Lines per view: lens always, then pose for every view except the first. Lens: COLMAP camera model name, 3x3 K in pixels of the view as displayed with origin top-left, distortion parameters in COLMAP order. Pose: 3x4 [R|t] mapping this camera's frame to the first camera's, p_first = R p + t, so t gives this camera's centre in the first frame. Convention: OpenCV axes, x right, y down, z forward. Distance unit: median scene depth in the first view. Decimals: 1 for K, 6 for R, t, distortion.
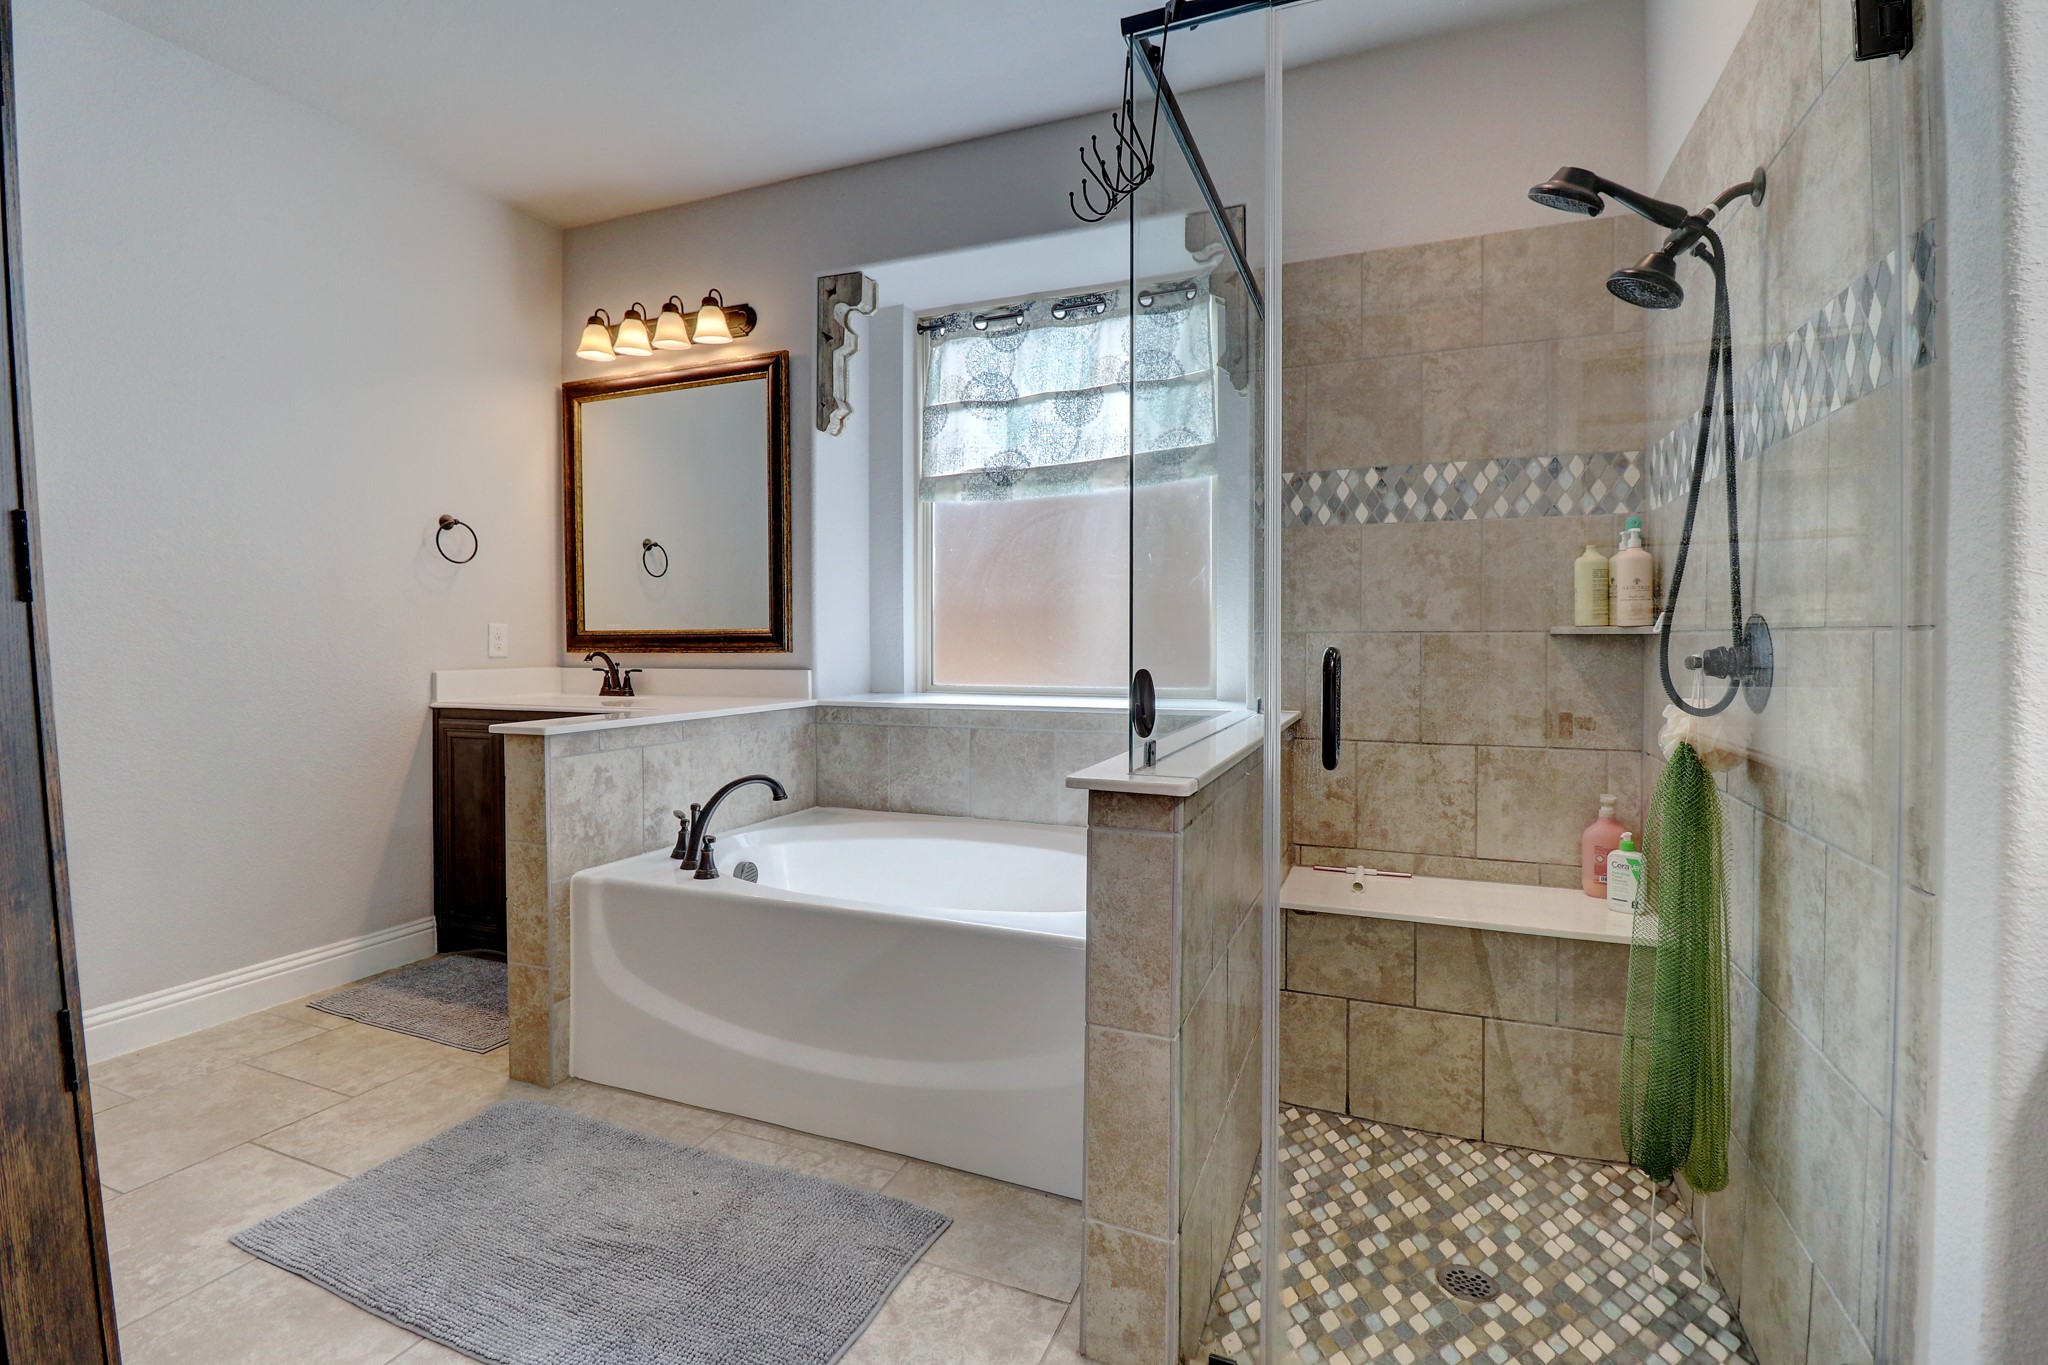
lens RADIAL K [[936.7, 0, 1018.4], [0, 936.7, 663.8], [0, 0, 1]] dist [-0.010407, -0.006604]
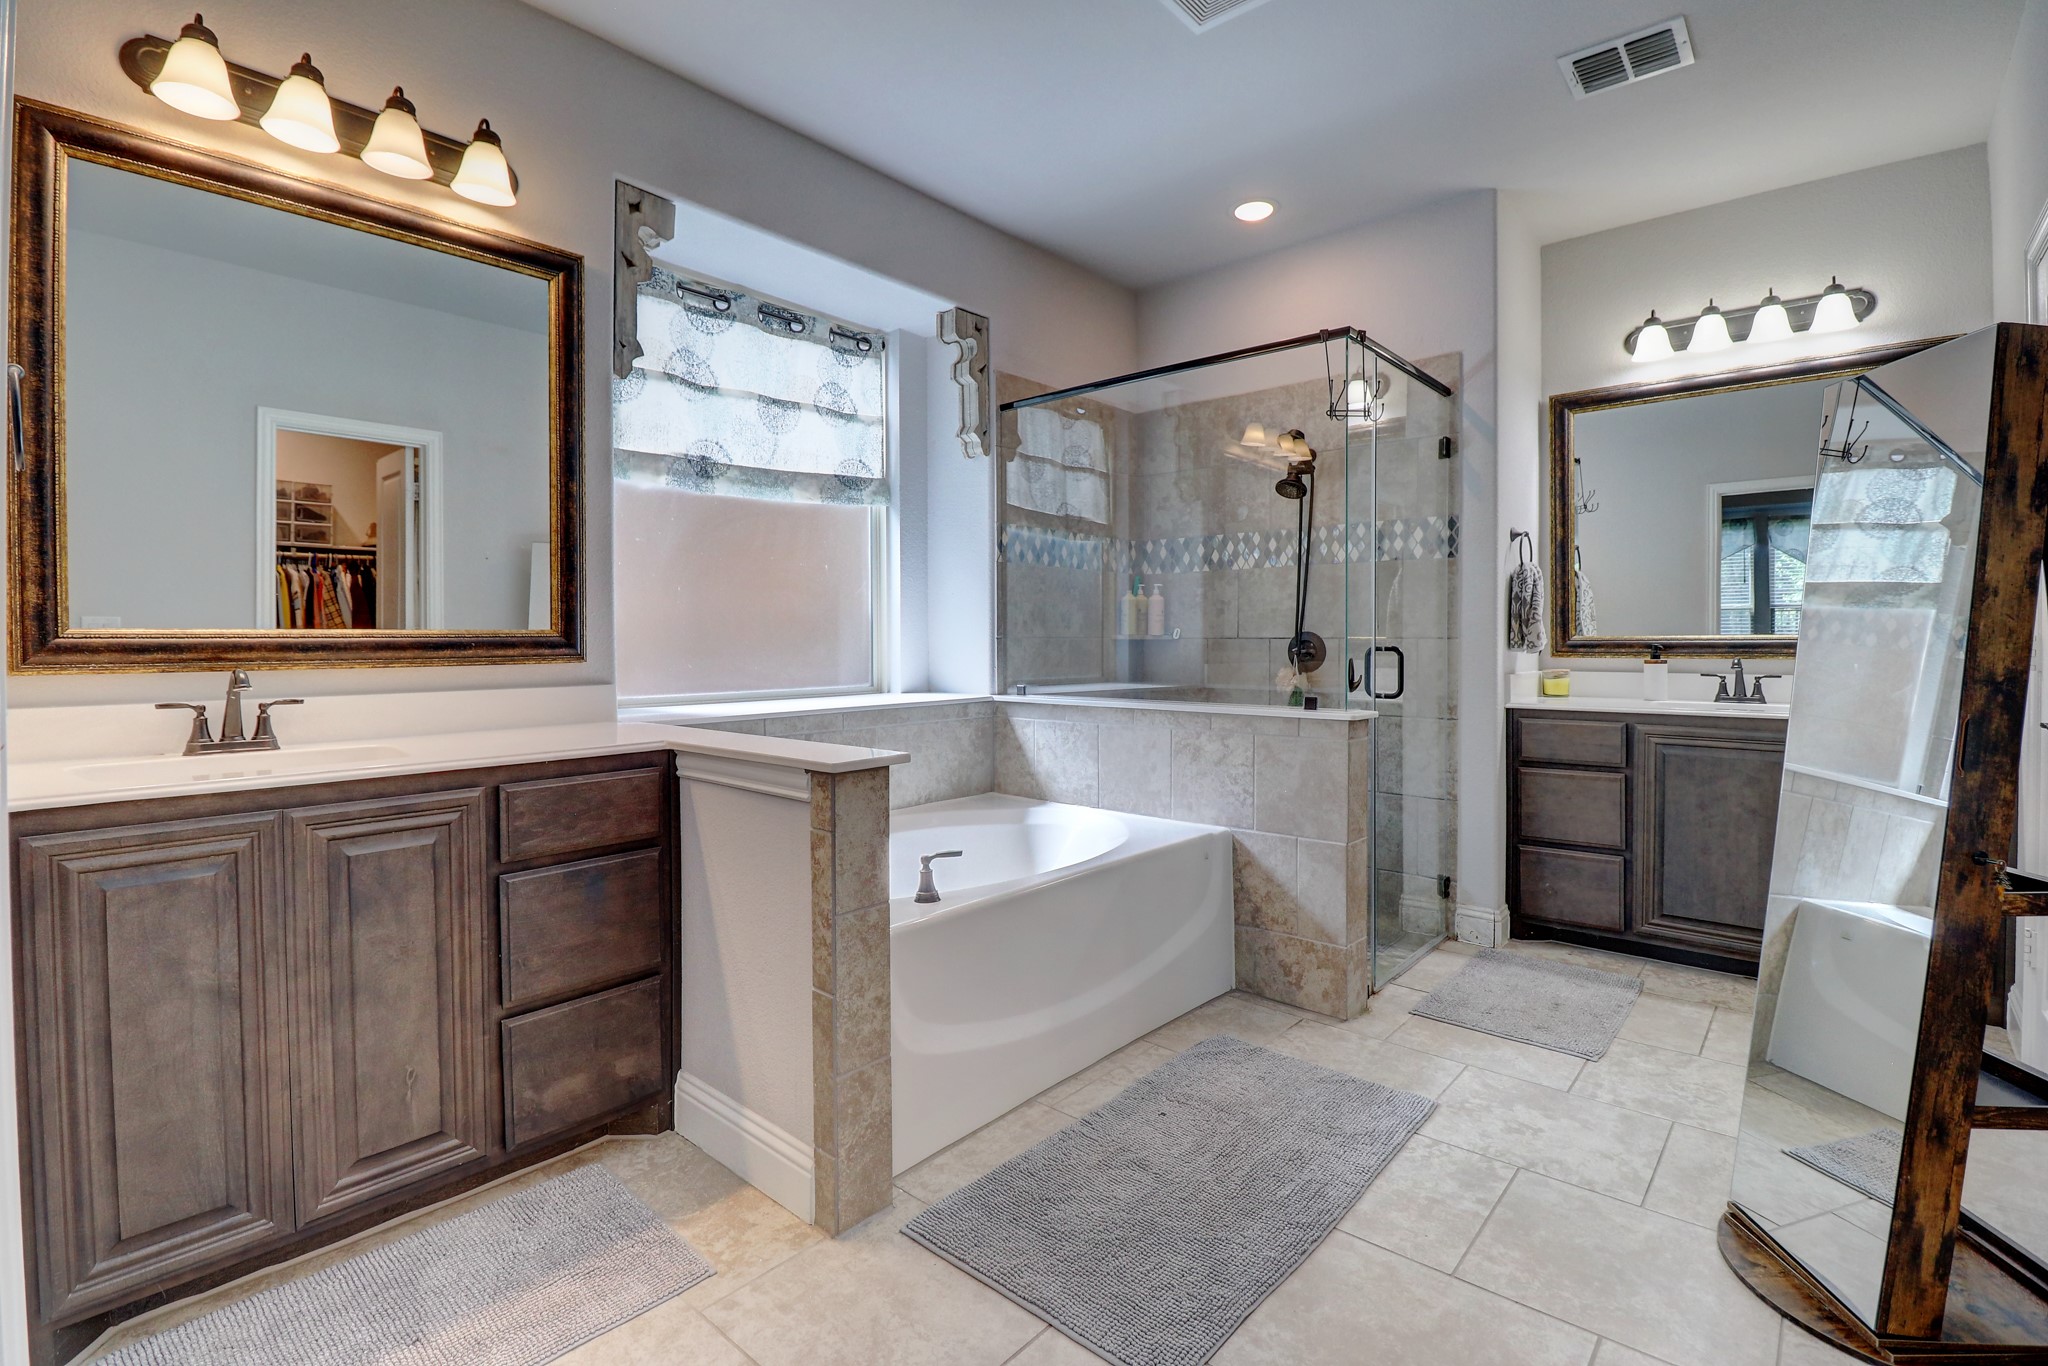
lens RADIAL K [[936.7, 0, 1017.8], [0, 936.7, 669.8], [0, 0, 1]] dist [-0.010407, -0.006604]
pose [[0.328217, -0.029988, 0.944126, -0.851064], [0.025729, 0.999409, 0.022800, -0.014196], [-0.944252, 0.016808, 0.328795, 0.437619]]
